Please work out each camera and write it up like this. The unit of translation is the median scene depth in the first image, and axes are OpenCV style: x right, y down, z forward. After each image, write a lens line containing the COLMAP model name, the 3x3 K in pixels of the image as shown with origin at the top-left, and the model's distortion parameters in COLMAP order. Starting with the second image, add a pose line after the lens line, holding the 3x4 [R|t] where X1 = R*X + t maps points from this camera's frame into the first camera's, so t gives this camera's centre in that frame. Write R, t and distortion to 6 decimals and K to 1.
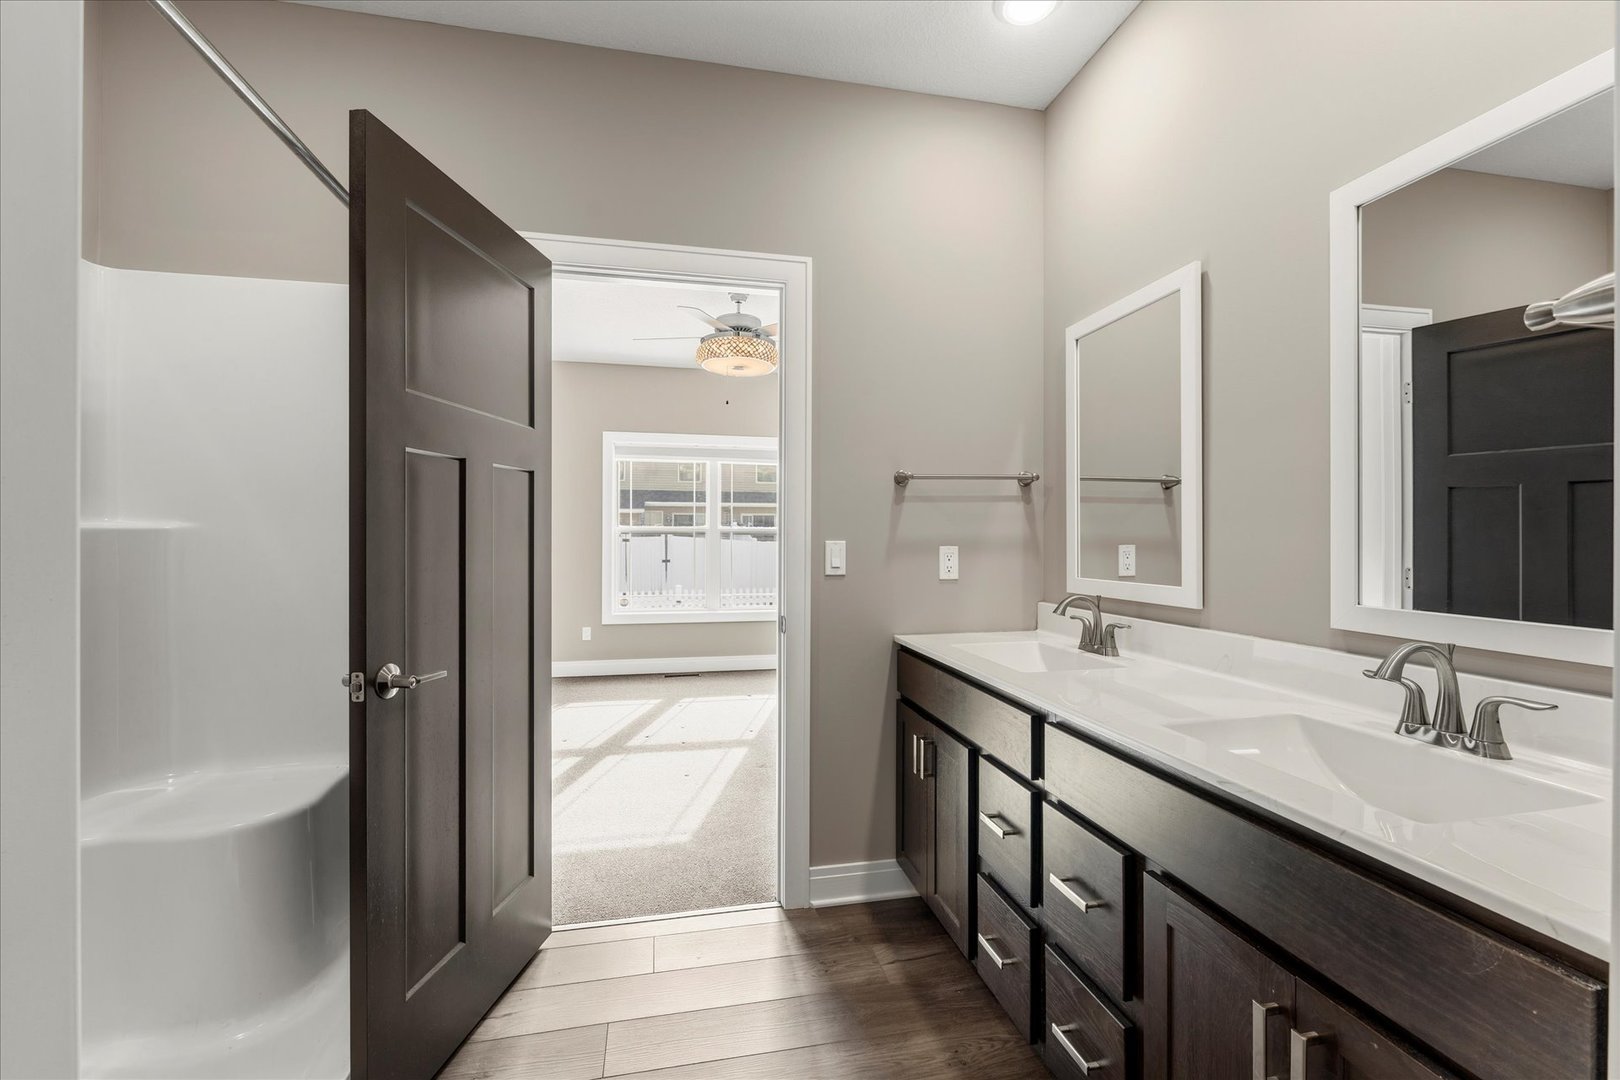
lens RADIAL K [[648.9, 0, 810.2], [0, 648.9, 533.8], [0, 0, 1]] dist [0.000135, -0.000317]
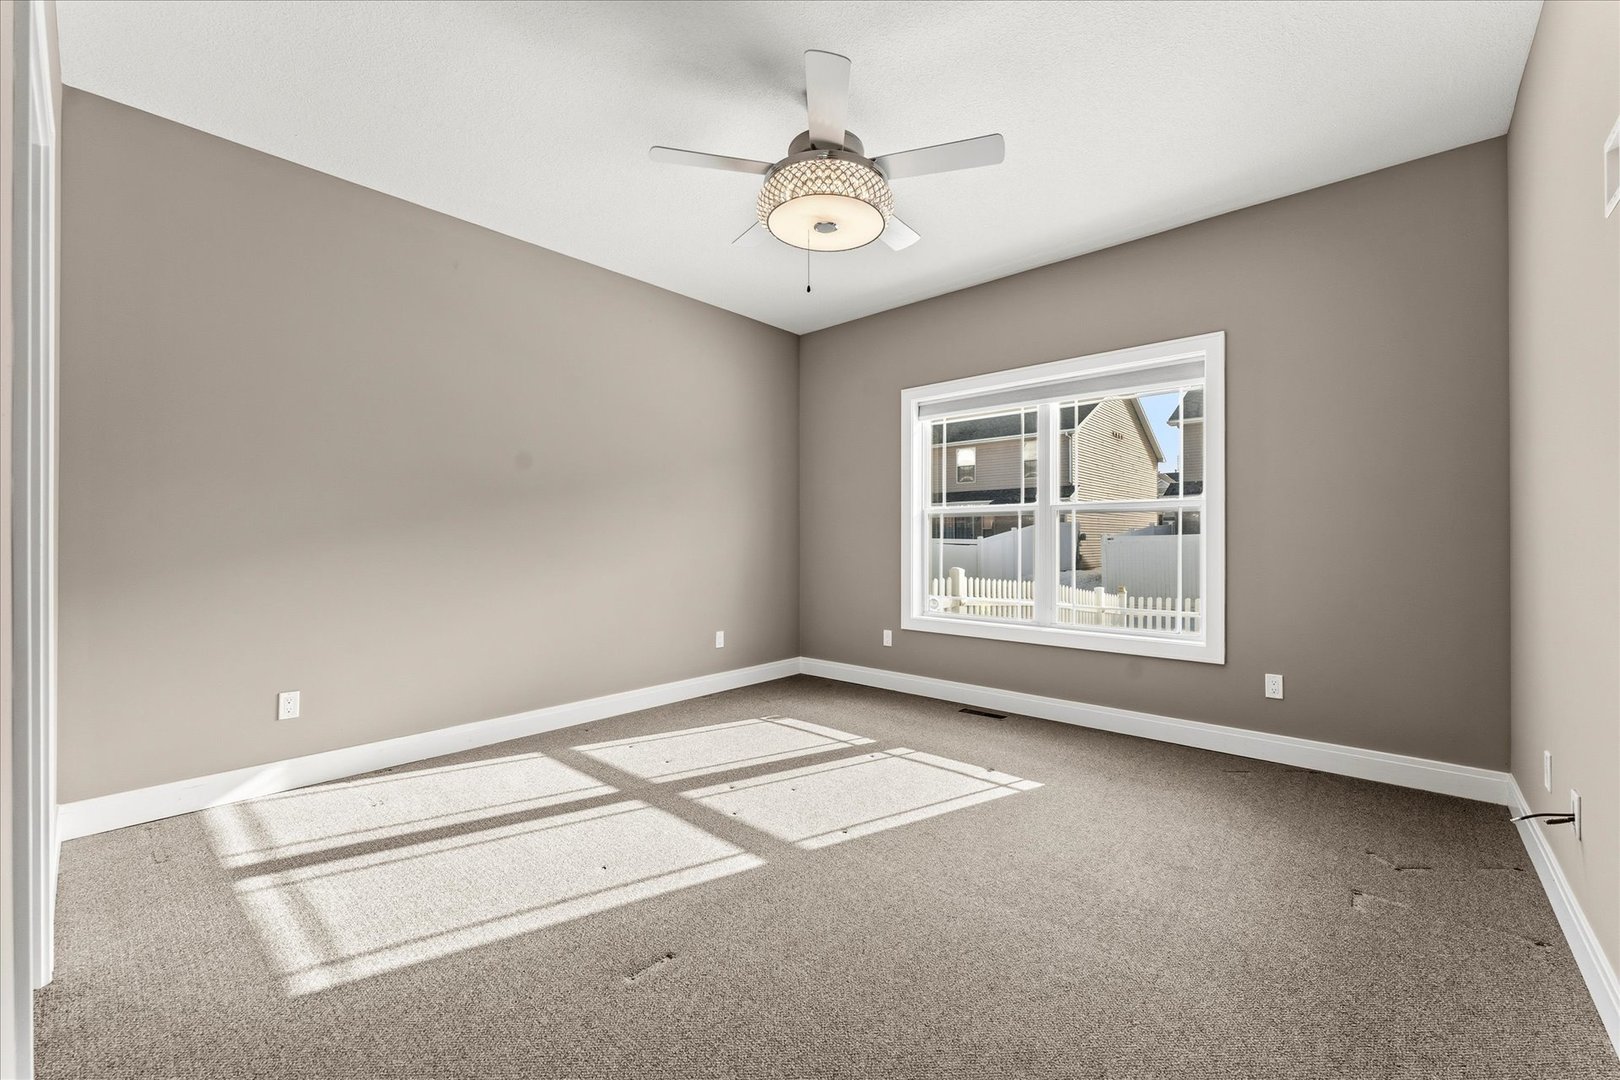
lens RADIAL K [[648.9, 0, 810.2], [0, 648.9, 533.8], [0, 0, 1]] dist [0.000135, -0.000317]
pose [[0.614860, 0.001497, -0.788635, 0.244033], [0.001888, 0.999993, 0.003370, 0.019254], [0.788634, -0.003561, 0.614852, 0.420273]]
